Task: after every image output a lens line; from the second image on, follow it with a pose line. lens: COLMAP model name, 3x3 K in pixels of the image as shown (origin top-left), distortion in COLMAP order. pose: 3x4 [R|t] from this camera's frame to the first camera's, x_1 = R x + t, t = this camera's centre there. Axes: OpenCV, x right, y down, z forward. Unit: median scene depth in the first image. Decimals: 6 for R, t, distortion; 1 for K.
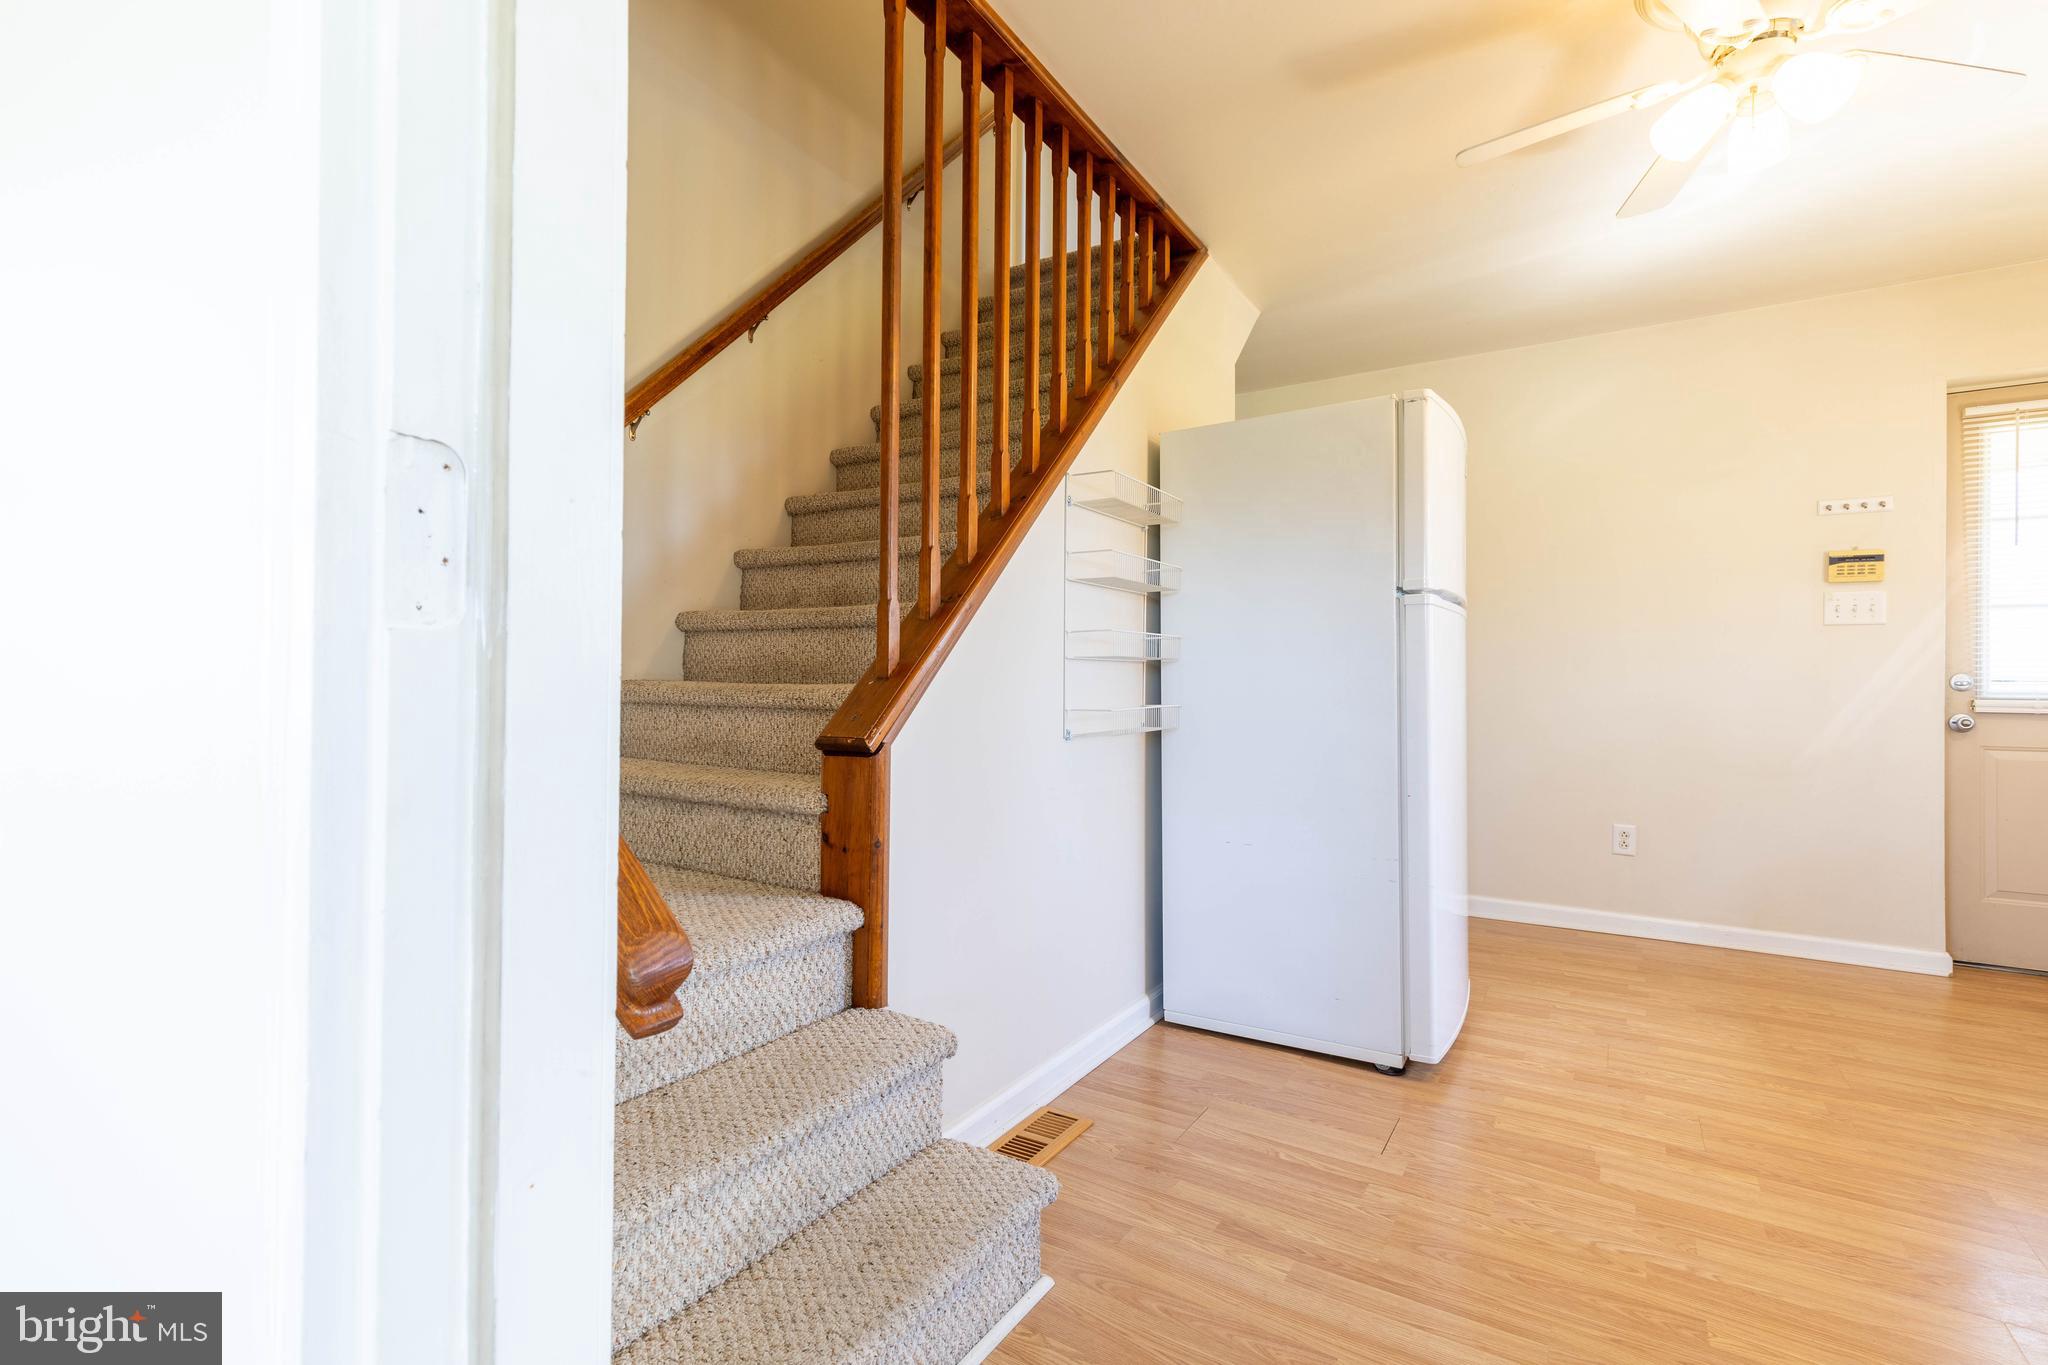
lens RADIAL K [[936.6, 0, 1011.4], [0, 936.6, 670.9], [0, 0, 1]] dist [0.008776, -0.002992]
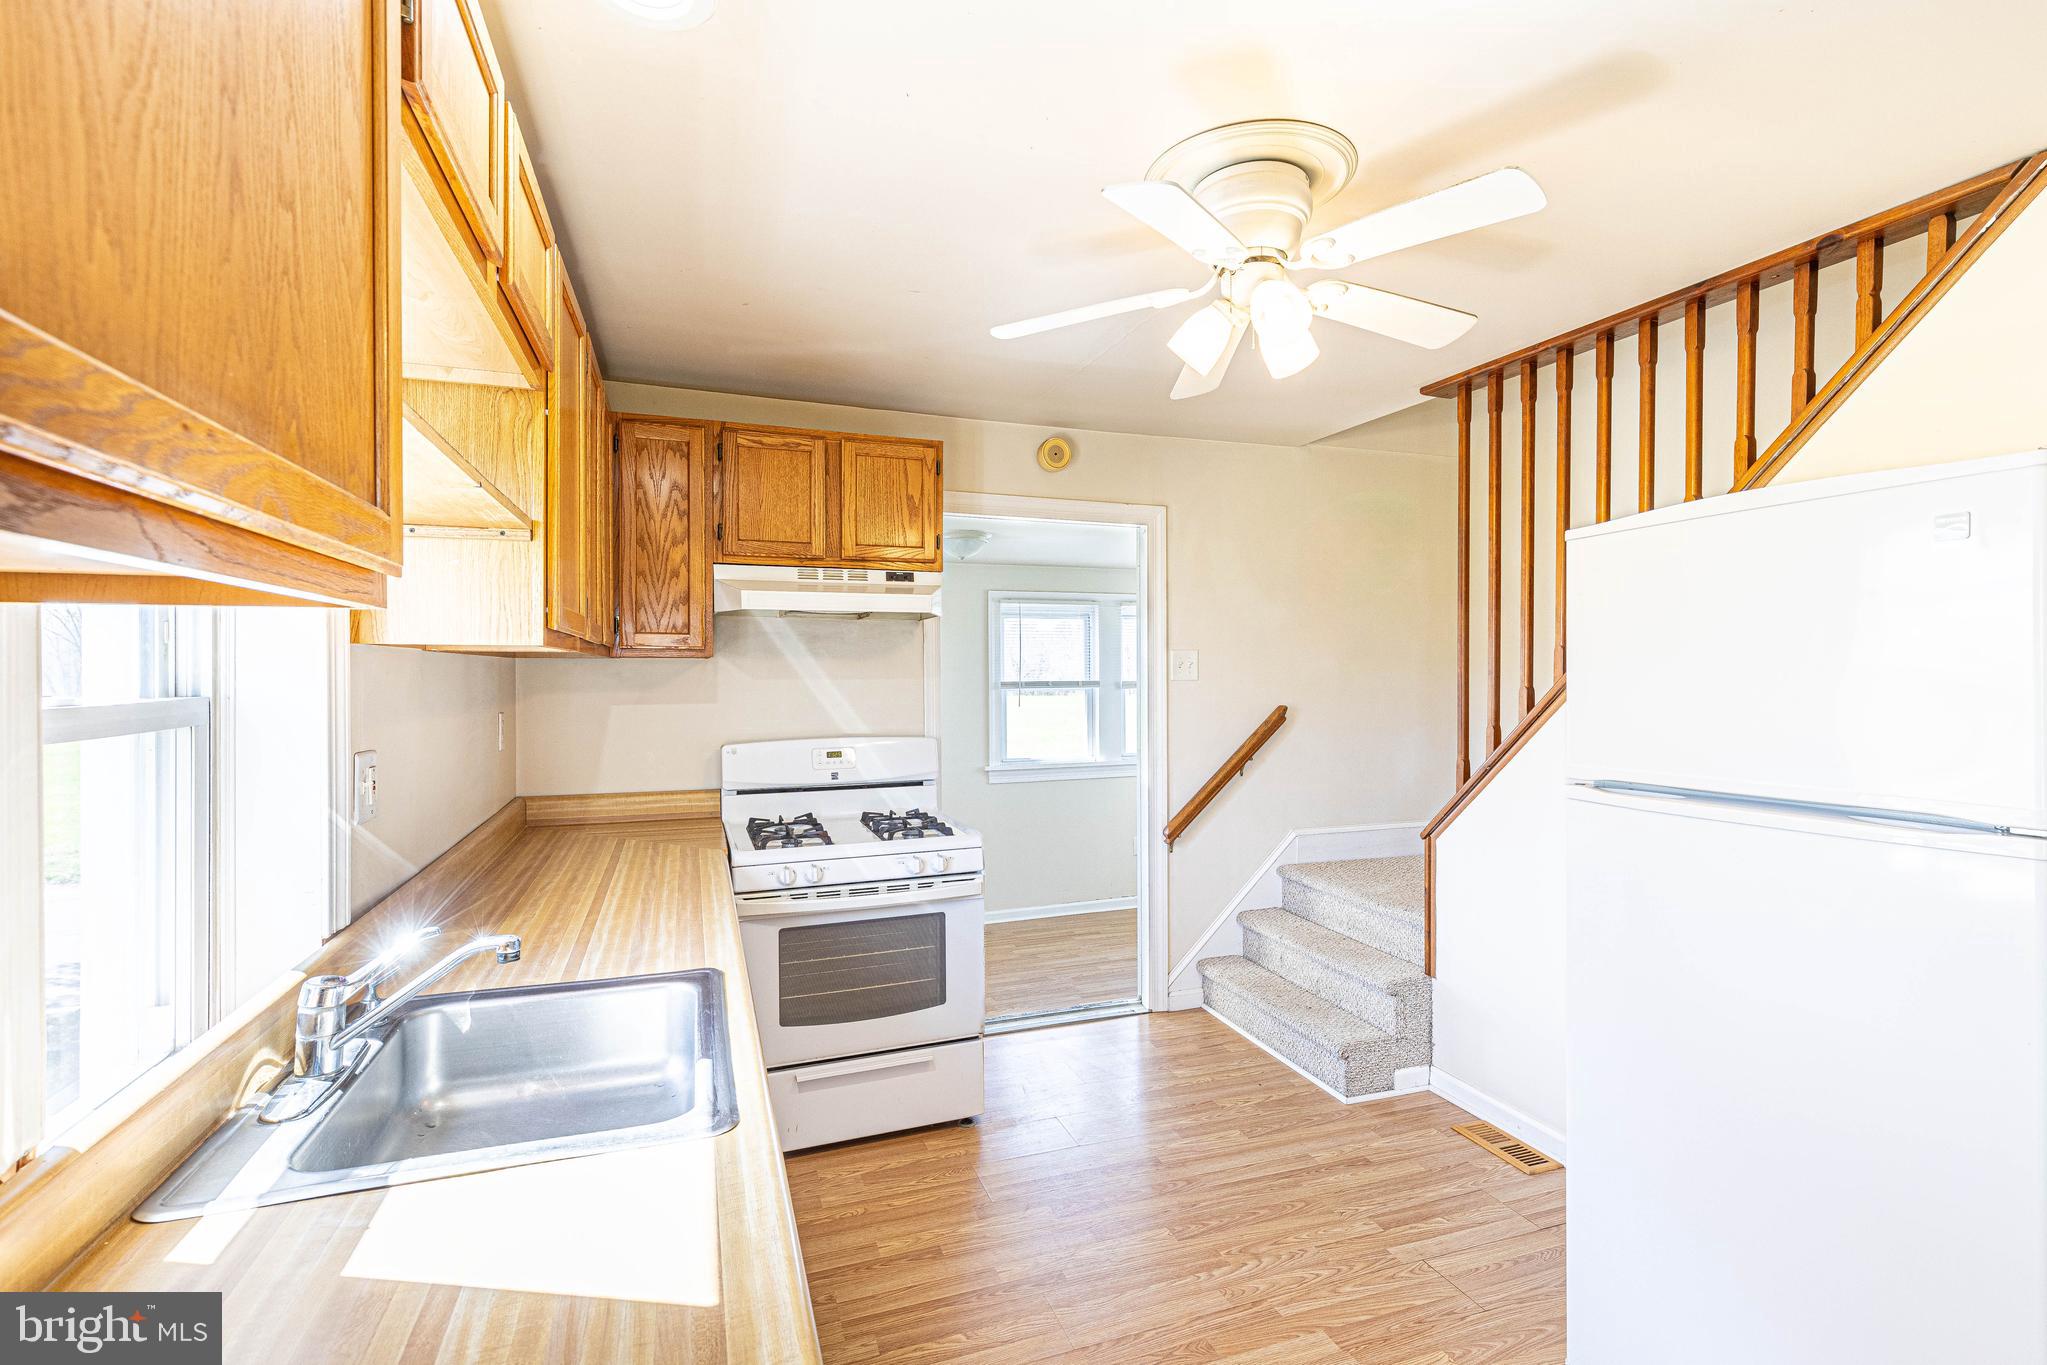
lens RADIAL K [[936.2, 0, 1025.5], [0, 936.2, 678.7], [0, 0, 1]] dist [0.008776, -0.002992]
pose [[-0.616109, 0.005620, -0.787641, 1.220503], [0.012437, 0.999919, -0.002594, -0.161947], [0.787562, -0.011395, -0.616130, 1.010664]]
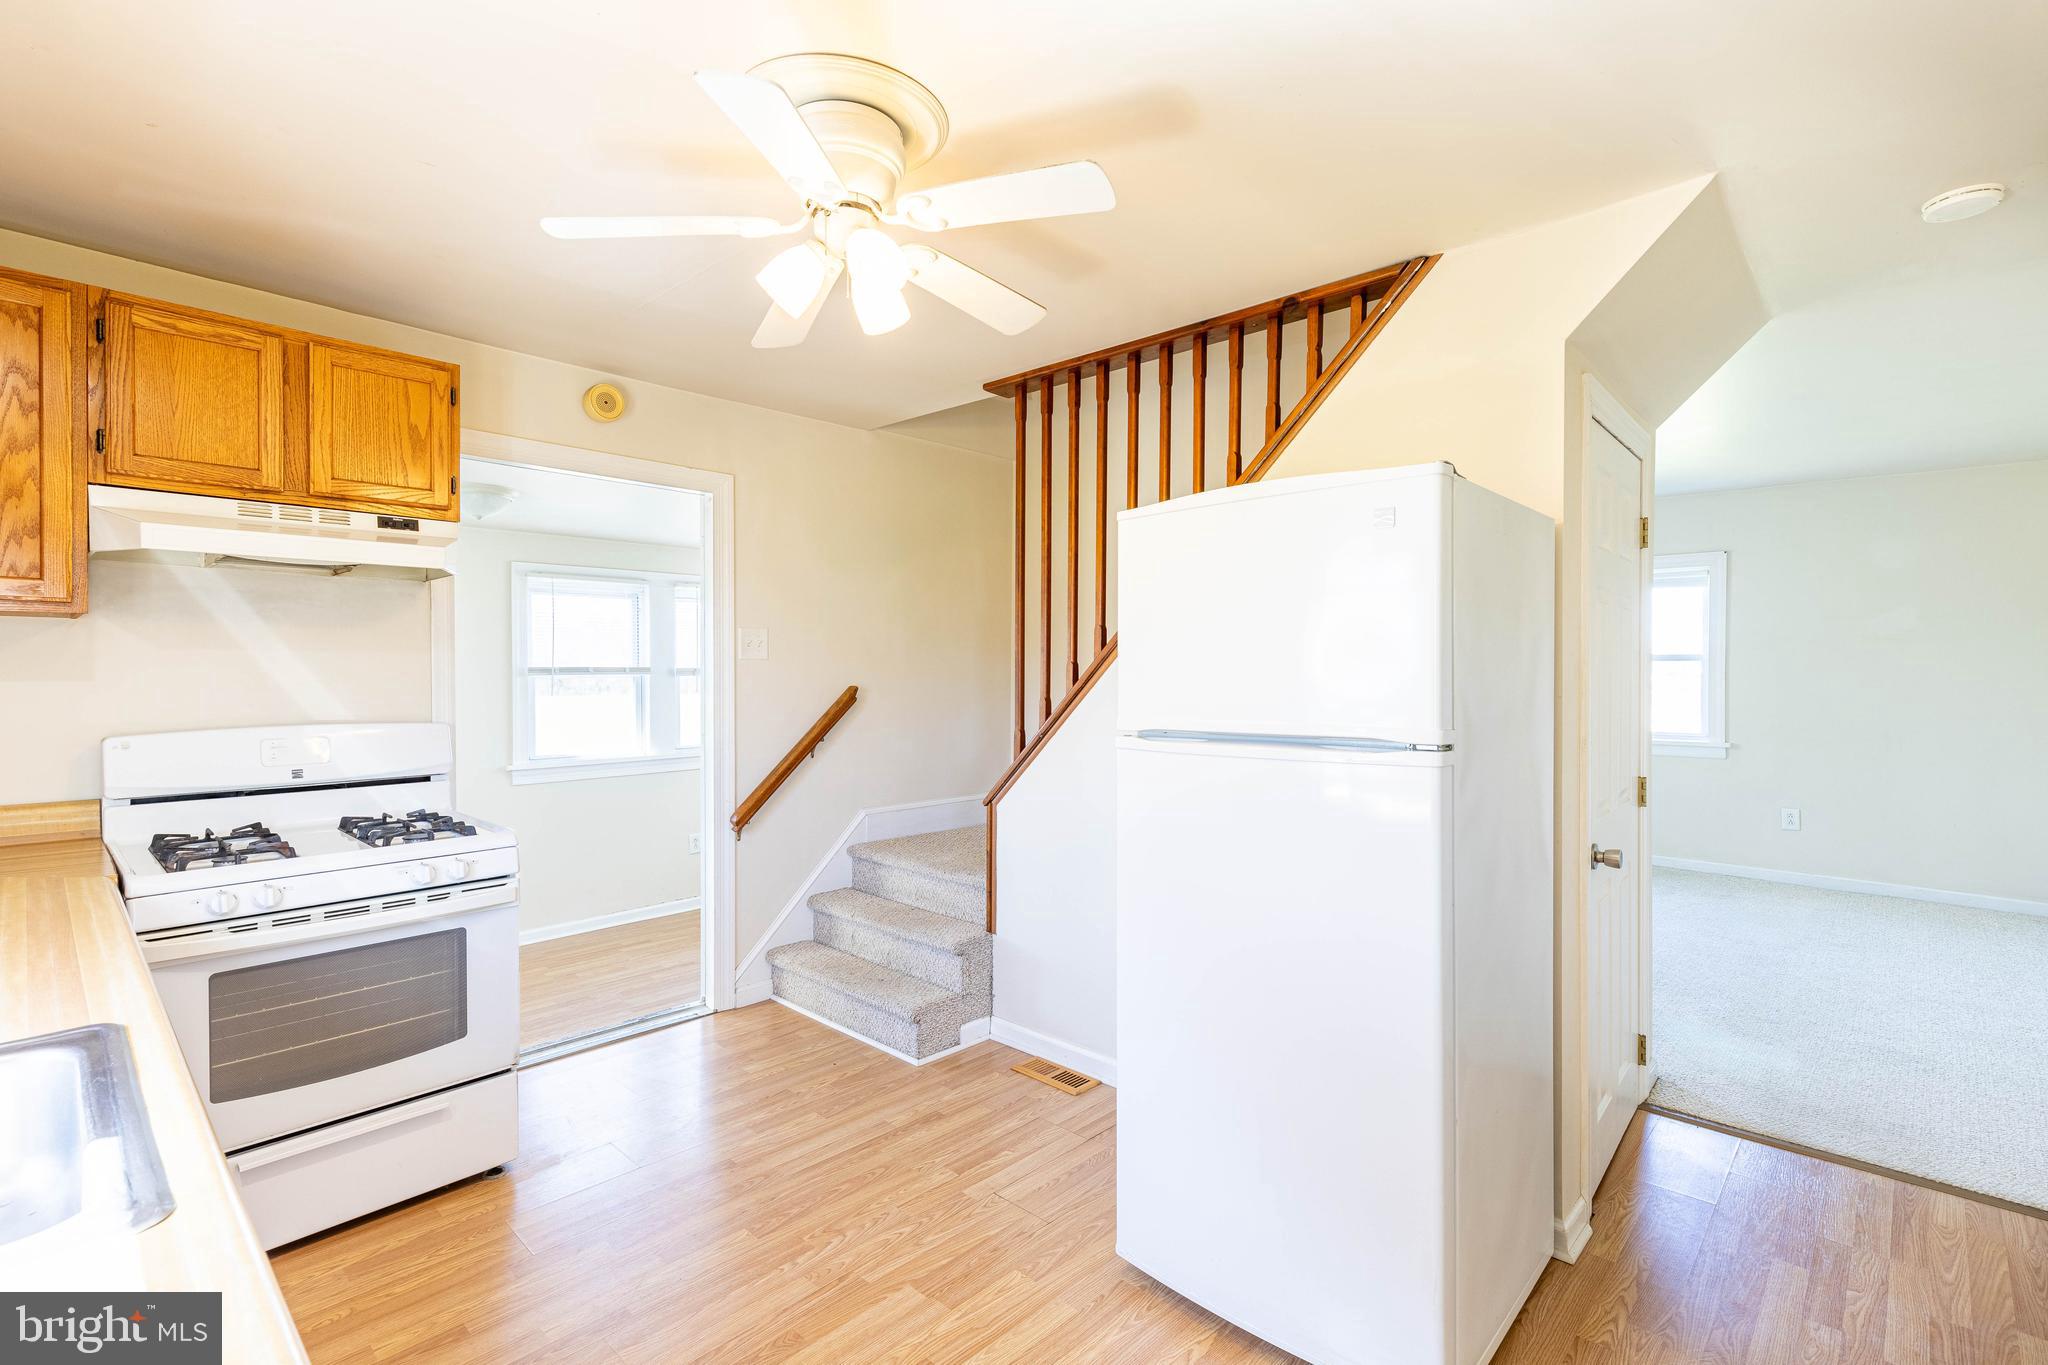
lens RADIAL K [[936.6, 0, 1030.0], [0, 936.6, 679.1], [0, 0, 1]] dist [0.008776, -0.002992]
pose [[-0.189644, 0.008211, -0.981819, 1.209822], [0.010833, 0.999922, 0.006270, -0.133196], [0.981793, -0.009447, -0.189718, 0.972897]]
